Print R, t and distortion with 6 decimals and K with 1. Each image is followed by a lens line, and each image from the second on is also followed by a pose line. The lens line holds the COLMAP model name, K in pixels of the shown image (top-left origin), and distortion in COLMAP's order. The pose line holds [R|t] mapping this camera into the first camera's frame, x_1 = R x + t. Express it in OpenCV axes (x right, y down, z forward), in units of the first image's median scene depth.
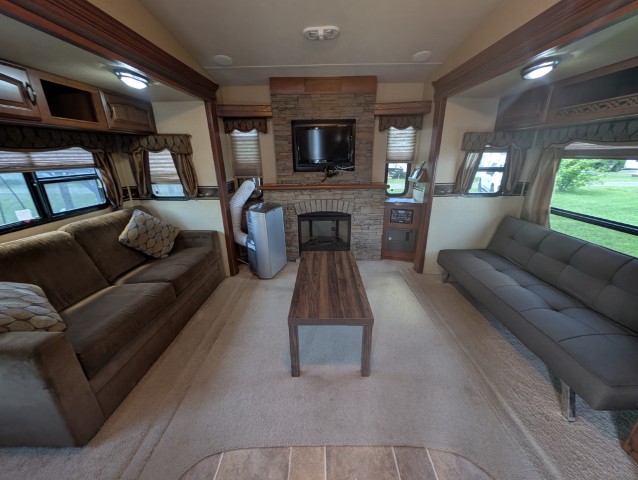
lens RADIAL K [[240.8, 0, 322.0], [0, 240.8, 238.5], [0, 0, 1]] dist [-0.000143, -0.000324]
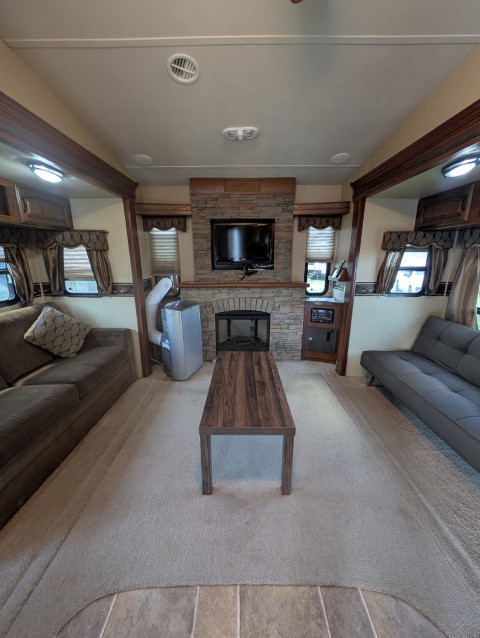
lens RADIAL K [[240.8, 0, 243.0], [0, 240.8, 318.2], [0, 0, 1]] dist [-0.000143, -0.000324]
pose [[0.999938, 0.009663, 0.005538, 0.006978], [-0.009166, 0.996458, -0.083591, 0.001544], [-0.006326, 0.083535, 0.996485, 0.043278]]
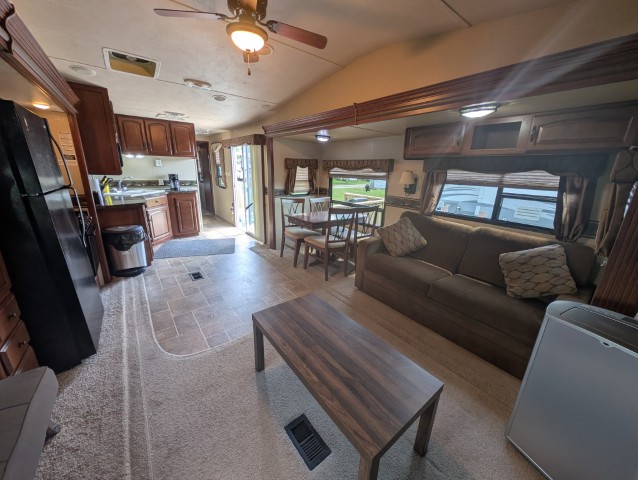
lens RADIAL K [[240.8, 0, 322.0], [0, 240.8, 238.5], [0, 0, 1]] dist [-0.000143, -0.000324]
pose [[-0.782680, 0.161248, -0.601174, 0.351914], [-0.220250, 0.831618, 0.509805, -0.376148], [0.582153, 0.531423, -0.615376, 1.032221]]
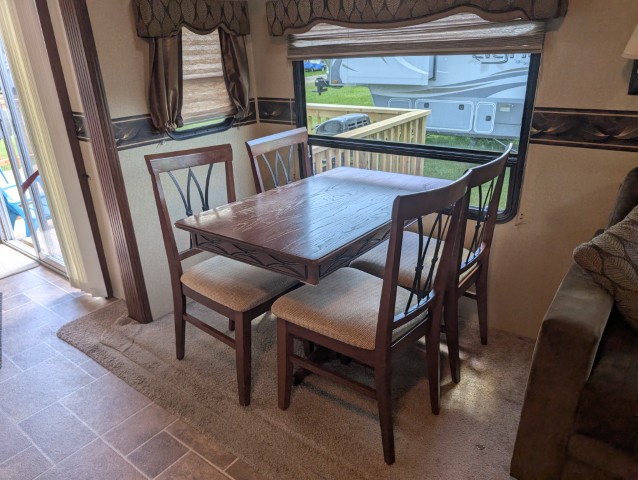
lens RADIAL K [[452.9, 0, 310.2], [0, 452.9, 242.7], [0, 0, 1]] dist [-0.002833, -0.002877]
pose [[-0.613740, 0.340428, -0.712342, 0.002190], [-0.213716, 0.796939, 0.564990, -0.110518], [0.760032, 0.498996, -0.416358, 0.377044]]
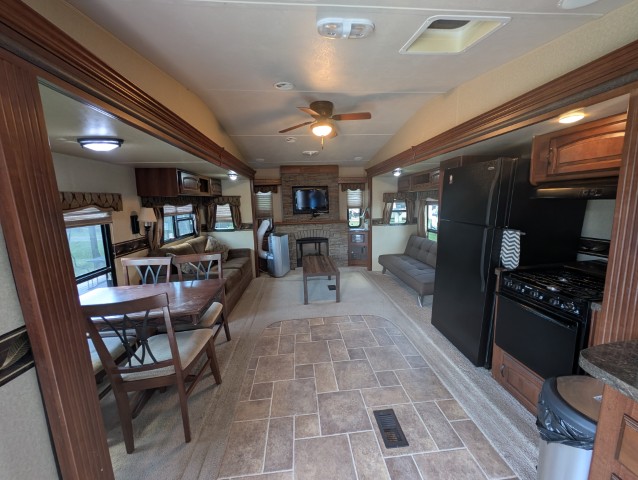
lens RADIAL K [[240.8, 0, 322.0], [0, 240.8, 238.5], [0, 0, 1]] dist [-0.000143, -0.000324]
pose [[0.995307, -0.029014, 0.092316, -0.098912], [0.045229, 0.982857, -0.178736, 0.250967], [-0.085547, 0.182072, 0.979557, -0.809109]]
